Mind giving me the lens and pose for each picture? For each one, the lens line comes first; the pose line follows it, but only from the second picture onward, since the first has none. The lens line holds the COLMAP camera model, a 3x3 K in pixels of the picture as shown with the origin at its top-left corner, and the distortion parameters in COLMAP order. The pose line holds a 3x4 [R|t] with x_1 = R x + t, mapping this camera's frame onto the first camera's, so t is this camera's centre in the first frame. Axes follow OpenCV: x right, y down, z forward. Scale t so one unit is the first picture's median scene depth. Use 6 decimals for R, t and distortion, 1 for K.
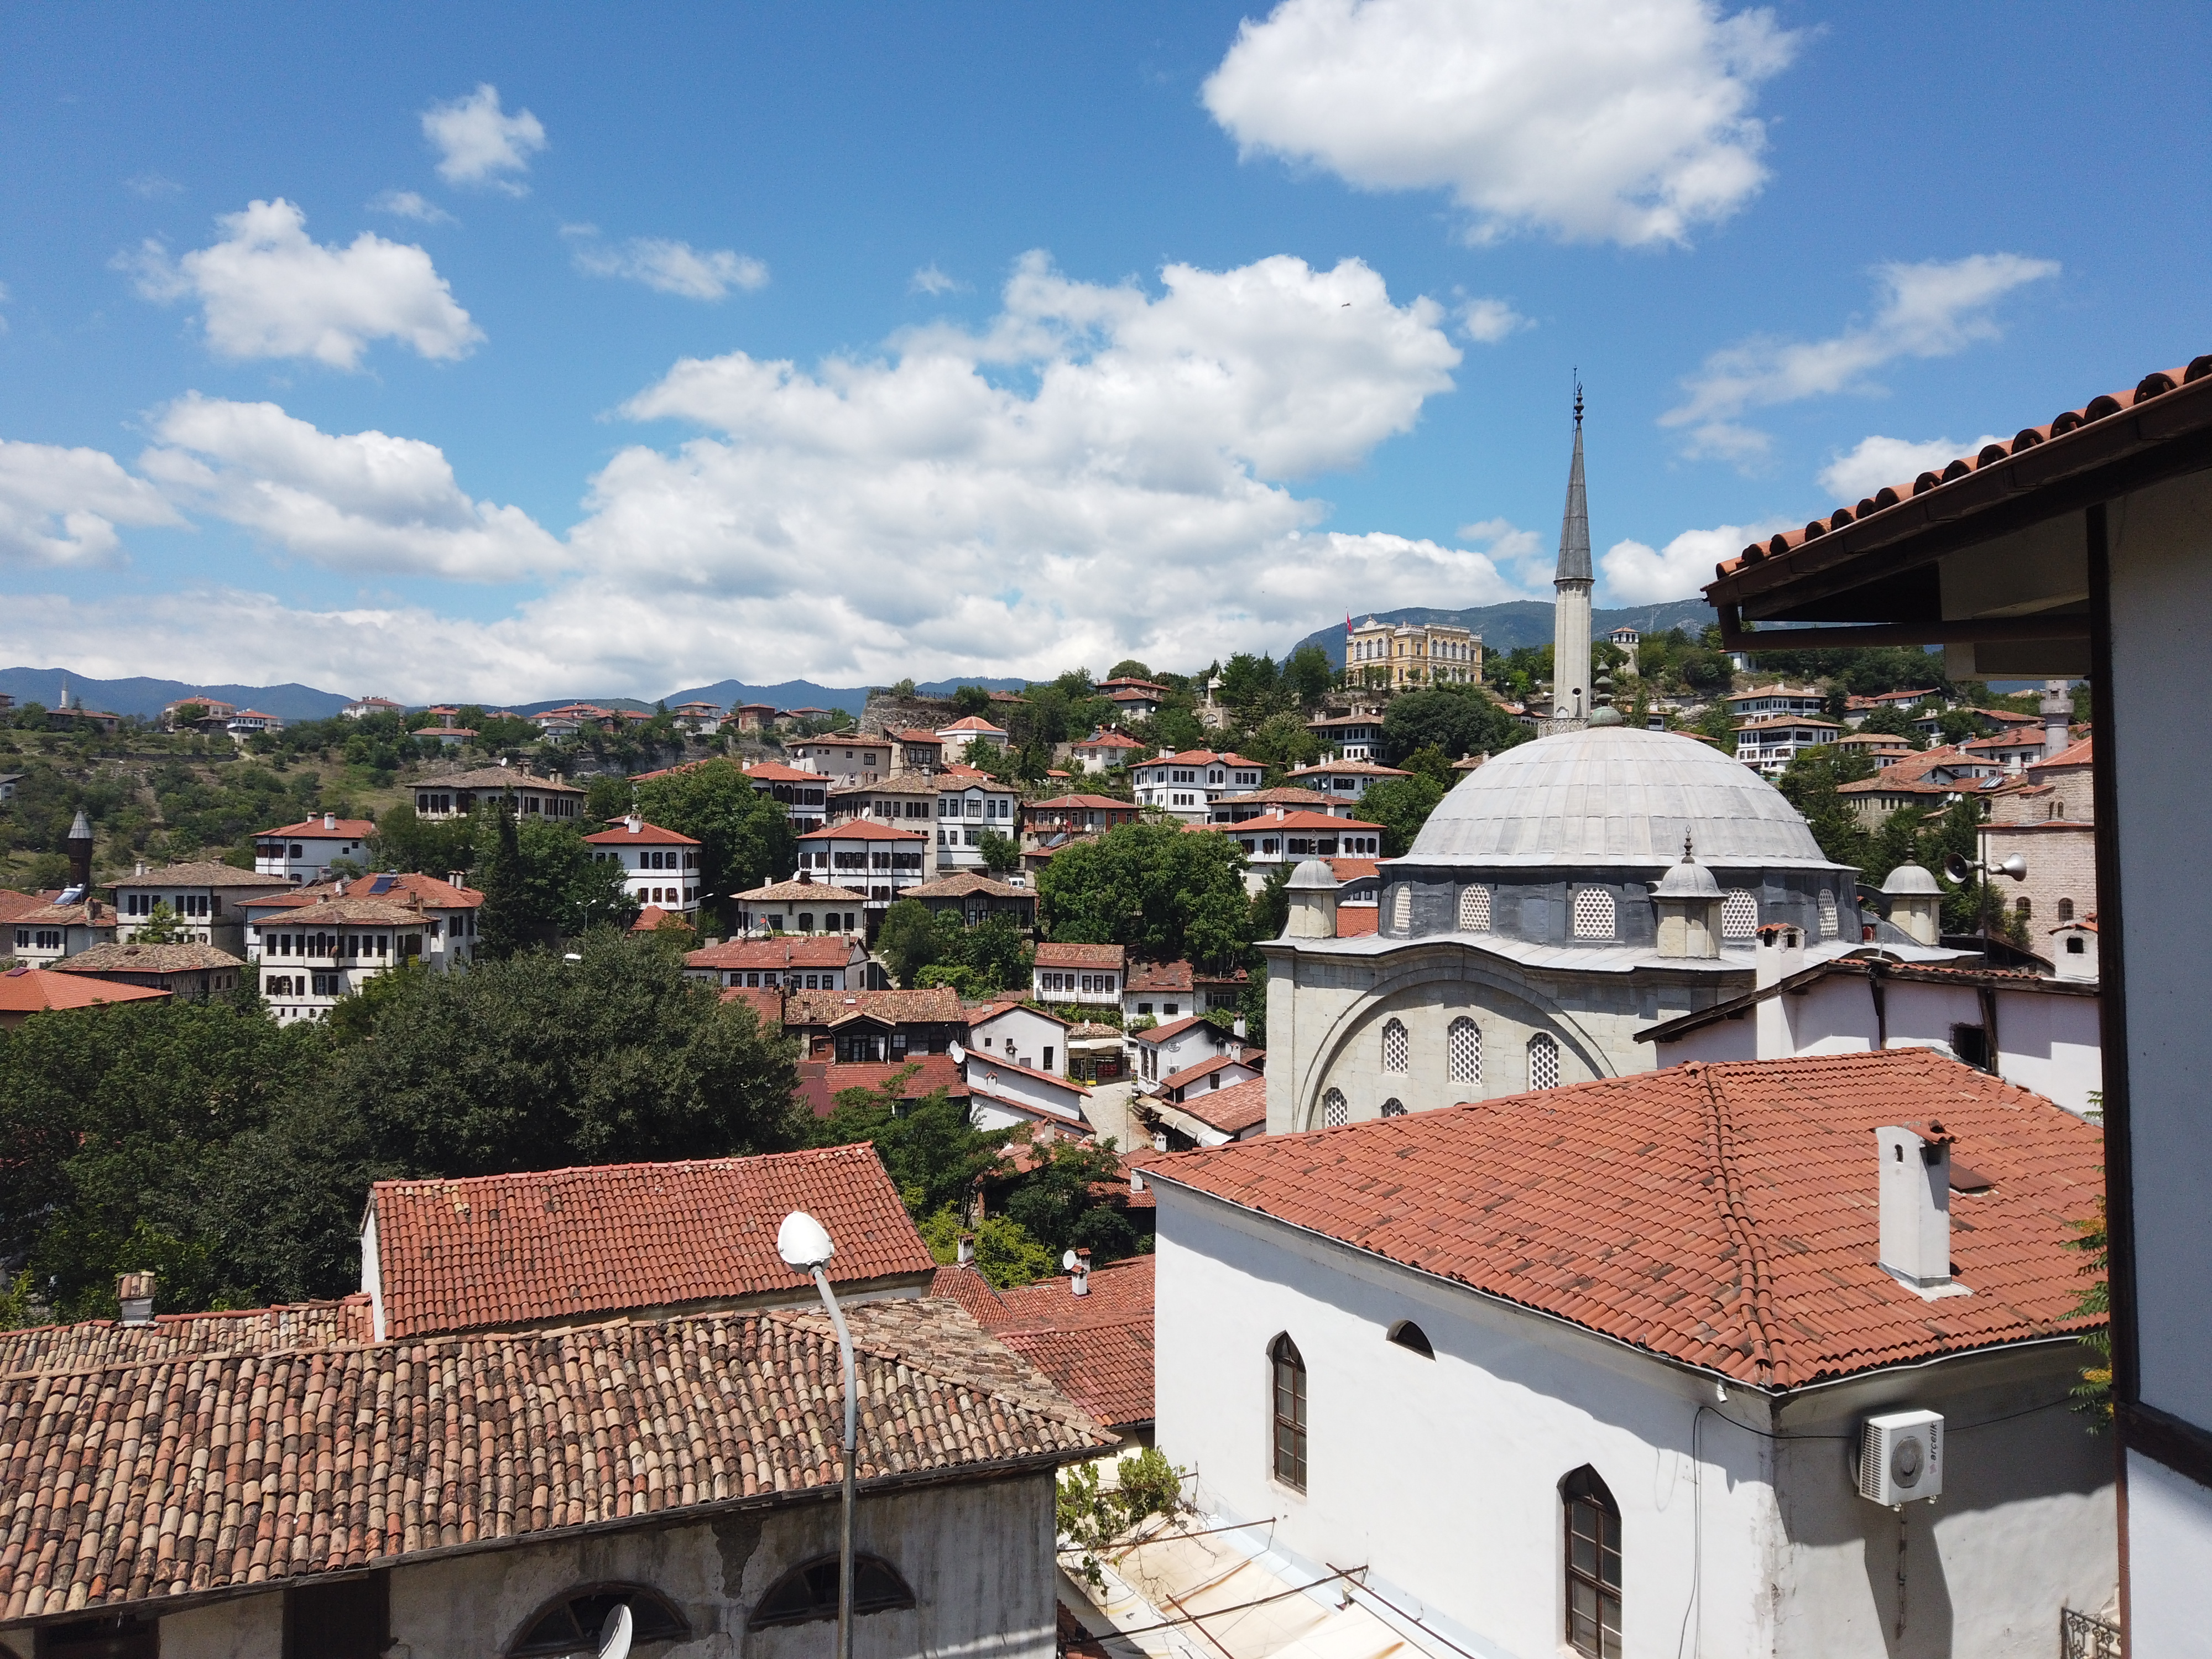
lens RADIAL K [[1663.1, 0, 1109.6], [0, 1663.1, 823.8], [0, 0, 1]] dist [0.055275, 0.000833]
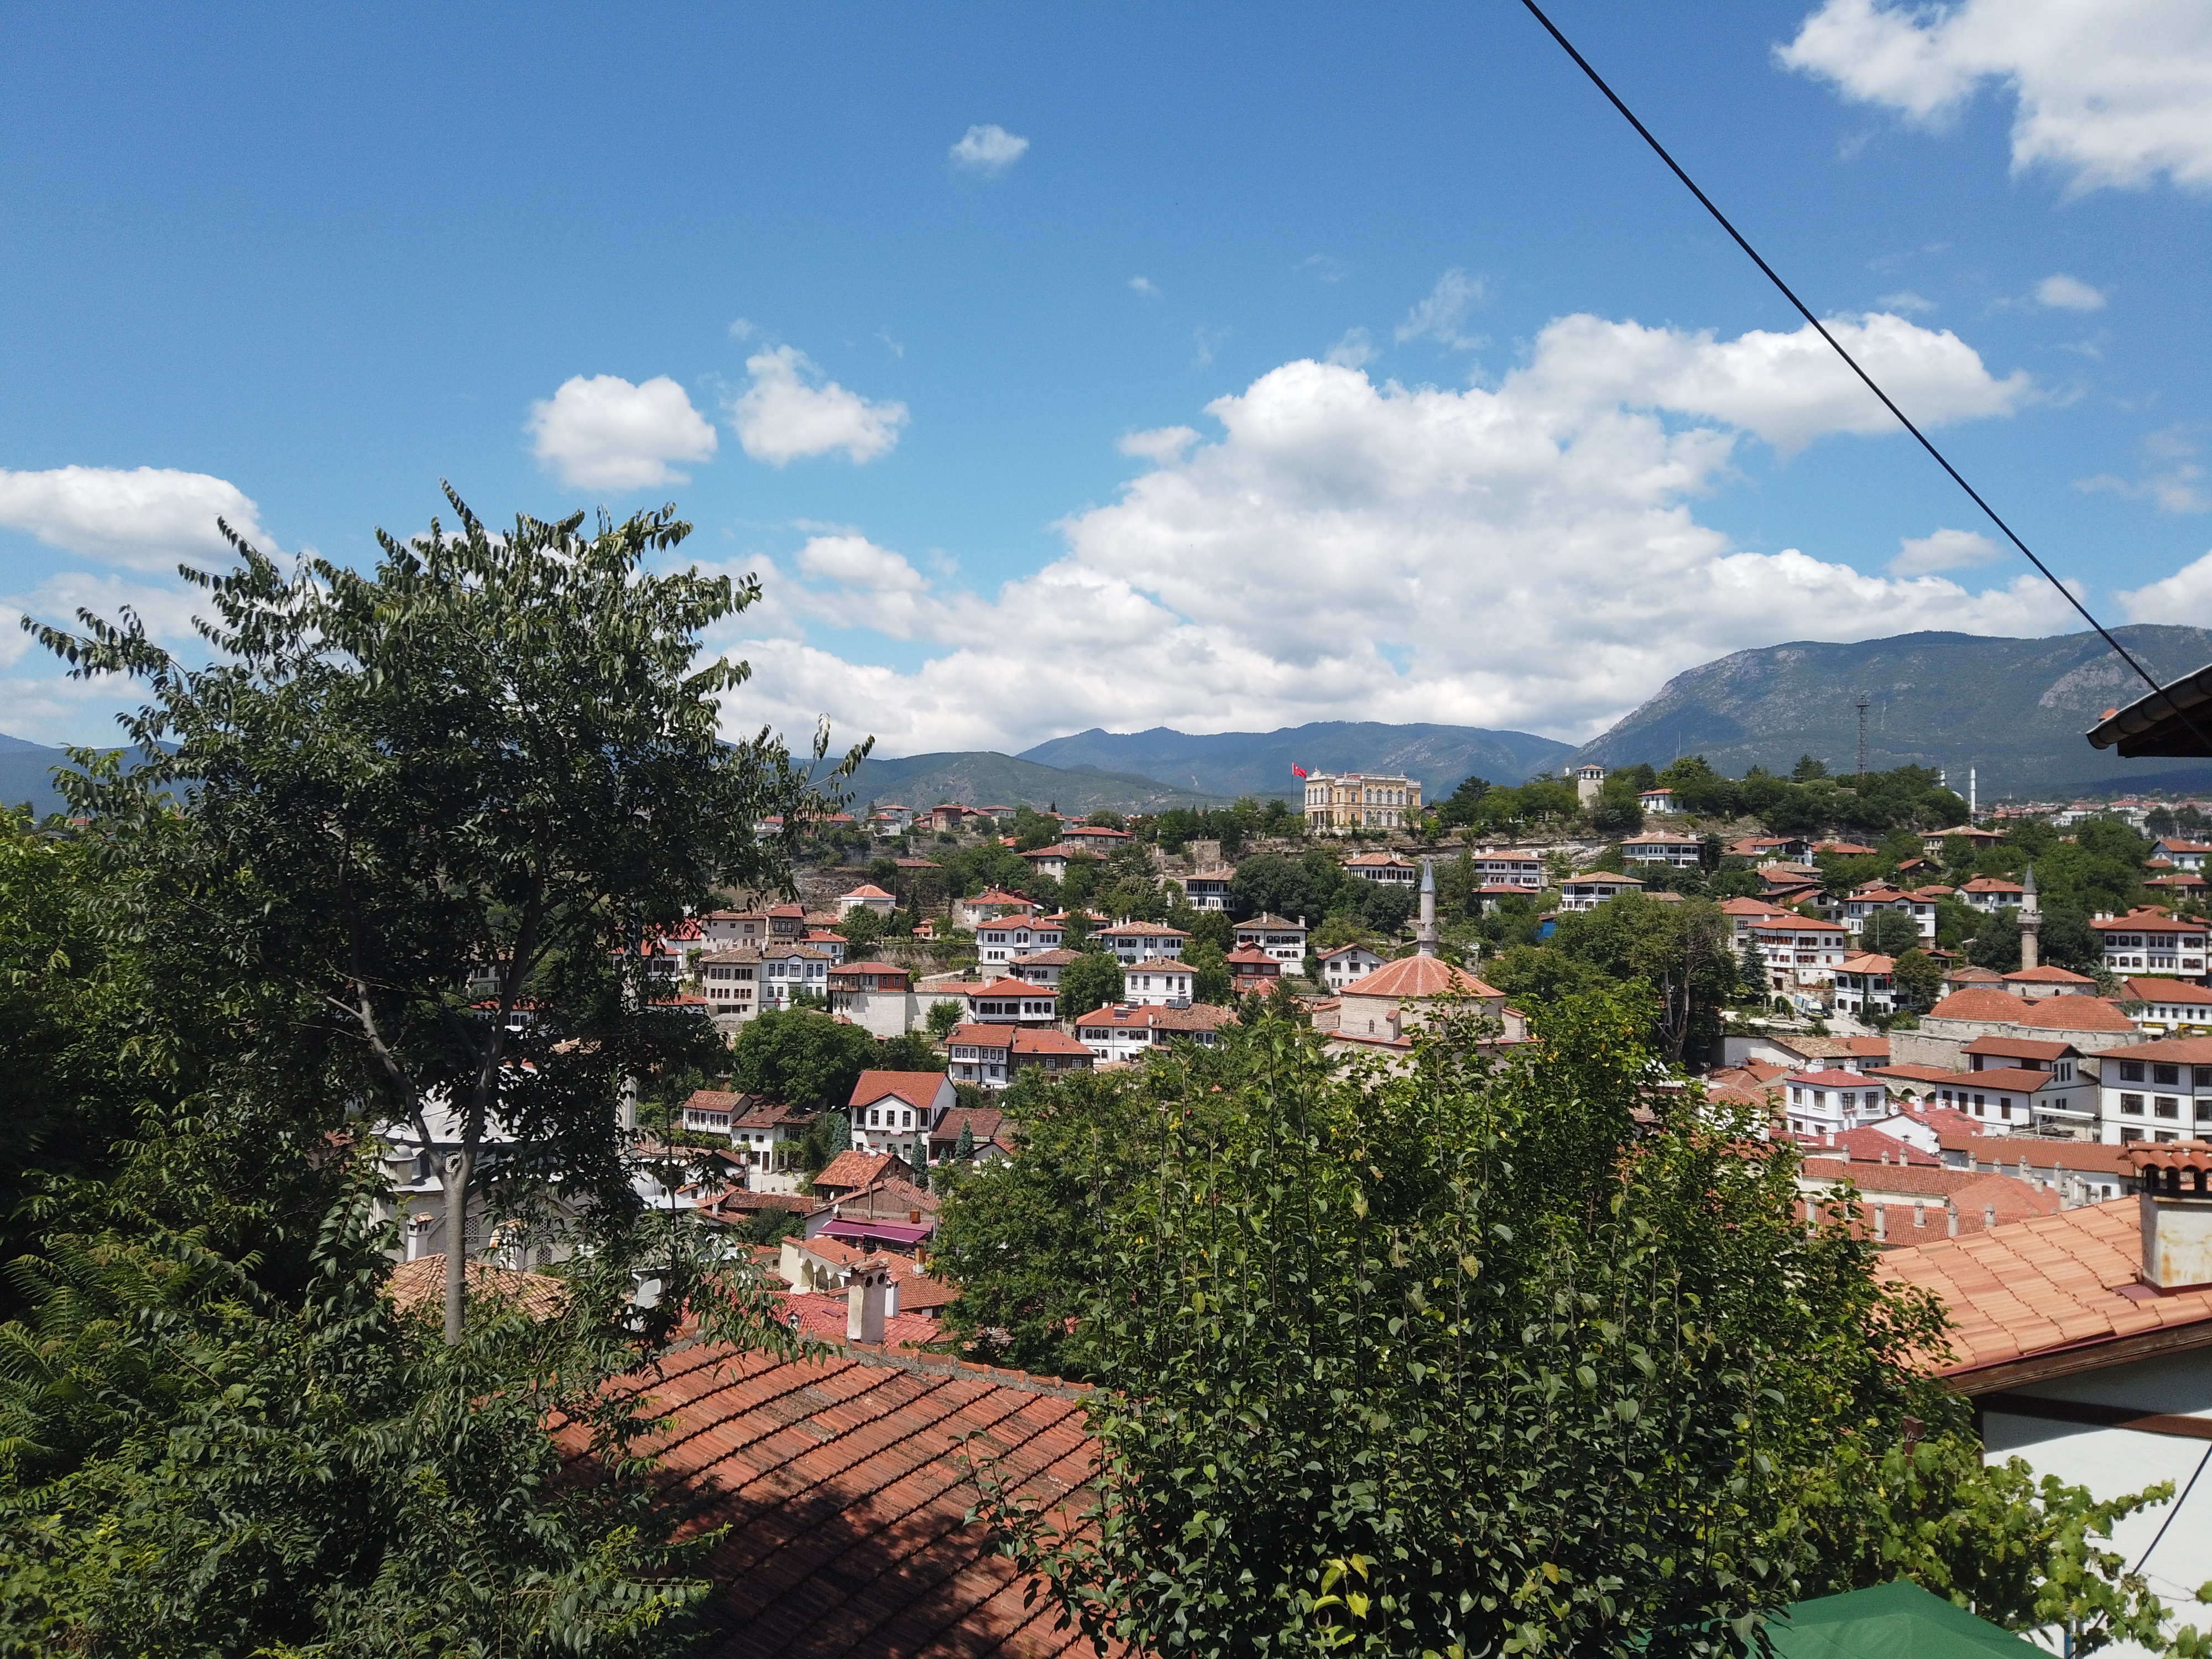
lens RADIAL K [[1663.1, 0, 1101.5], [0, 1663.1, 830.9], [0, 0, 1]] dist [0.055275, 0.000833]
pose [[0.974756, -0.000256, -0.223274, 0.472877], [-0.004584, 0.999766, -0.021157, -0.096405], [0.223227, 0.021647, 0.974526, -0.293916]]
